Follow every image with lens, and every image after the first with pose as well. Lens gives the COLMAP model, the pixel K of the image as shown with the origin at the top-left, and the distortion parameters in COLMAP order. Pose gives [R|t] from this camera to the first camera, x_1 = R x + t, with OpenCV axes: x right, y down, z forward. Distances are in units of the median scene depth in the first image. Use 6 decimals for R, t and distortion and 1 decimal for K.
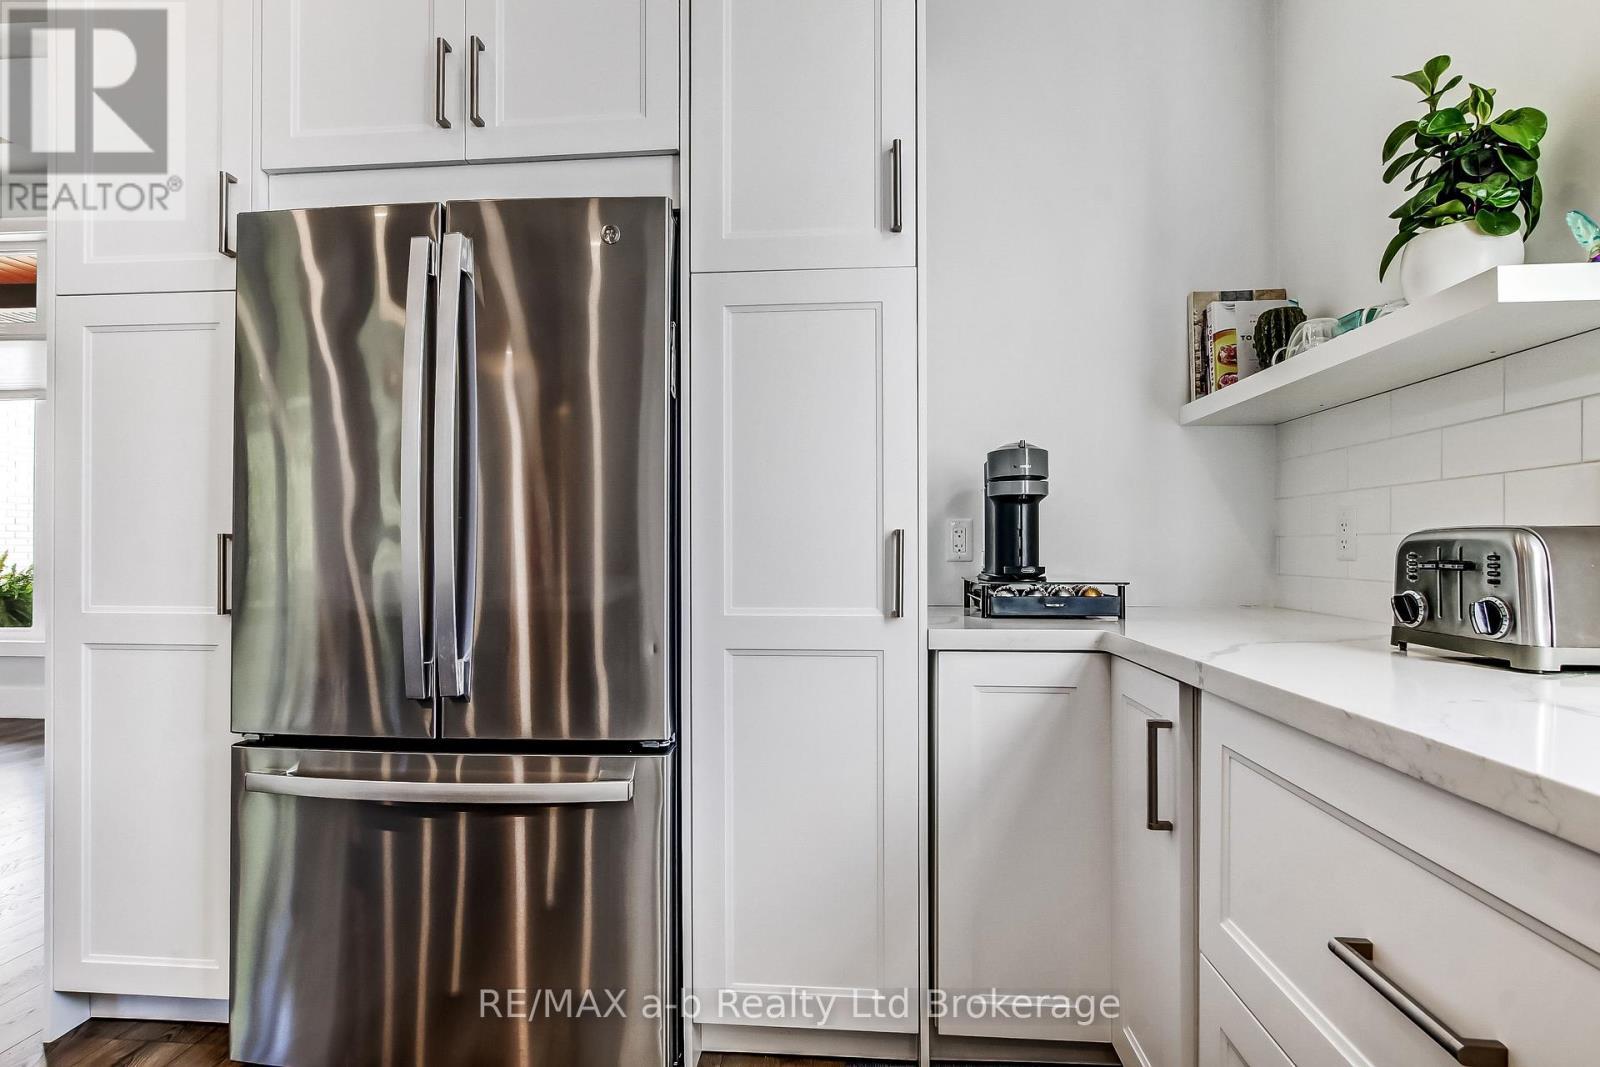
lens RADIAL K [[732.0, 0, 817.6], [0, 732.0, 534.7], [0, 0, 1]] dist [-0.009585, 0.001445]
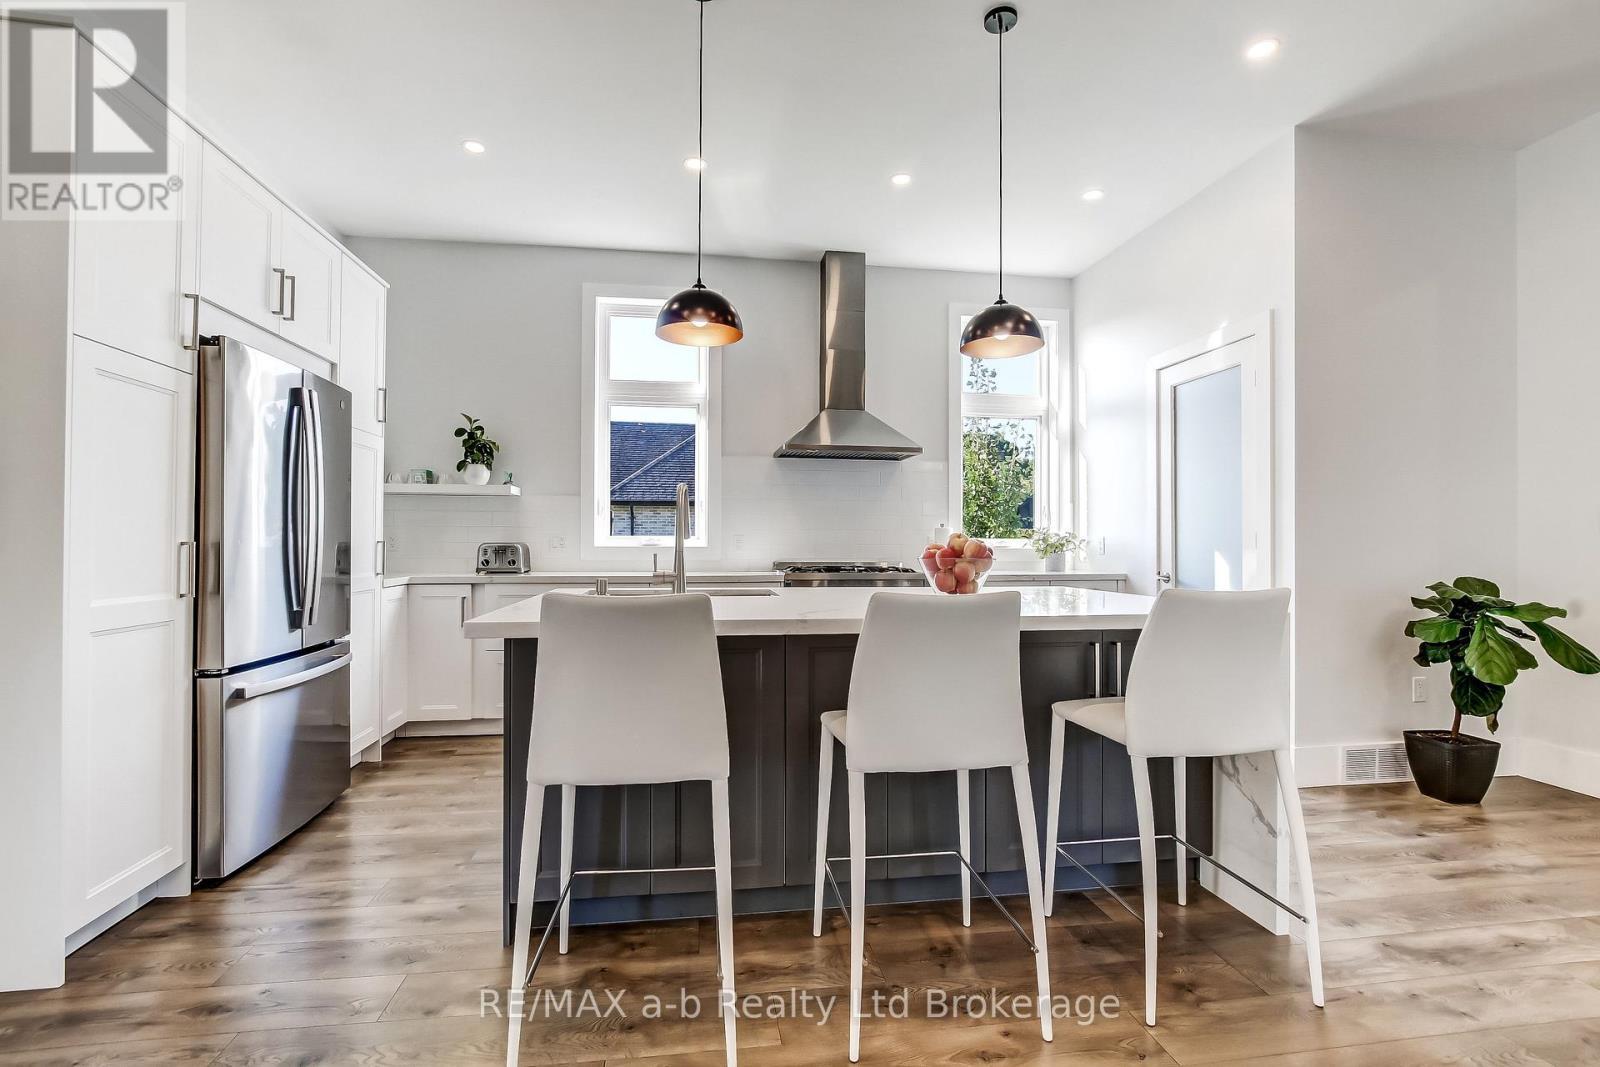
lens RADIAL K [[732.0, 0, 806.3], [0, 732.0, 534.2], [0, 0, 1]] dist [-0.009585, 0.001445]
pose [[-0.226752, 0.011909, 0.973880, -2.410049], [-0.012868, 0.999801, -0.015222, -0.010047], [-0.973867, -0.015984, -0.226554, 0.121989]]
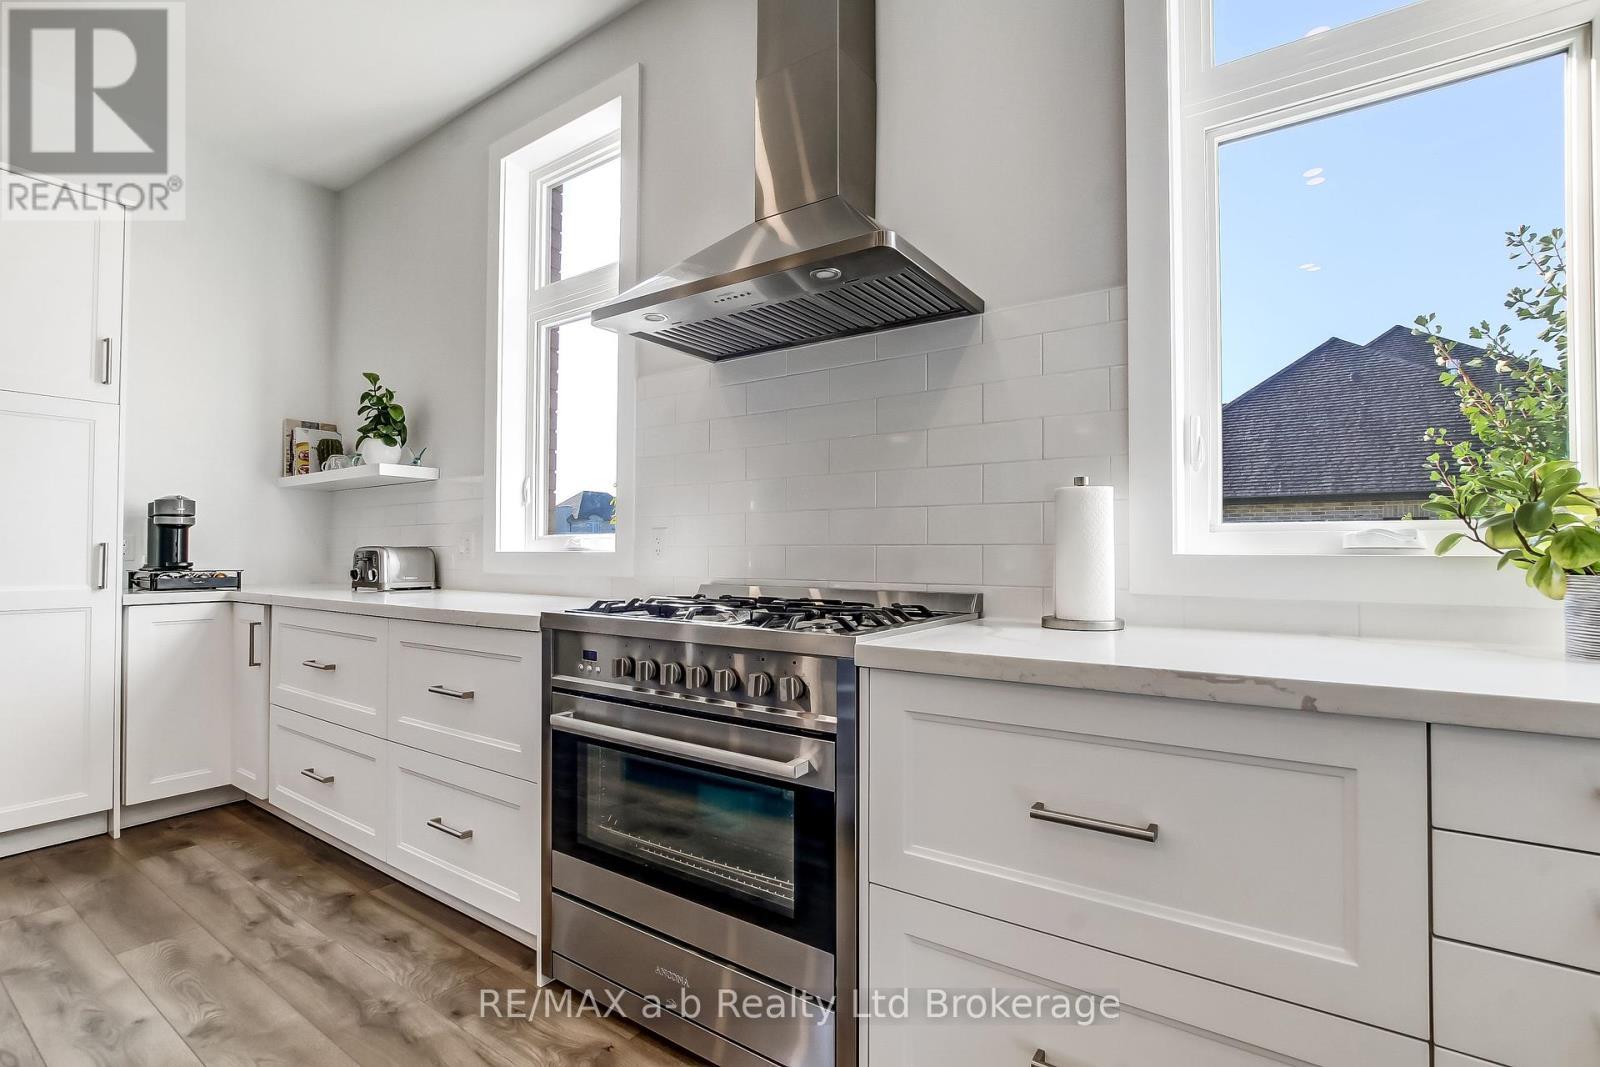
lens RADIAL K [[732.0, 0, 791.6], [0, 732.0, 545.4], [0, 0, 1]] dist [-0.009585, 0.001445]
pose [[0.507459, 0.014579, 0.861553, -0.537758], [-0.014723, 0.999858, -0.008247, -0.008418], [-0.861550, -0.008500, 0.507601, -1.321586]]
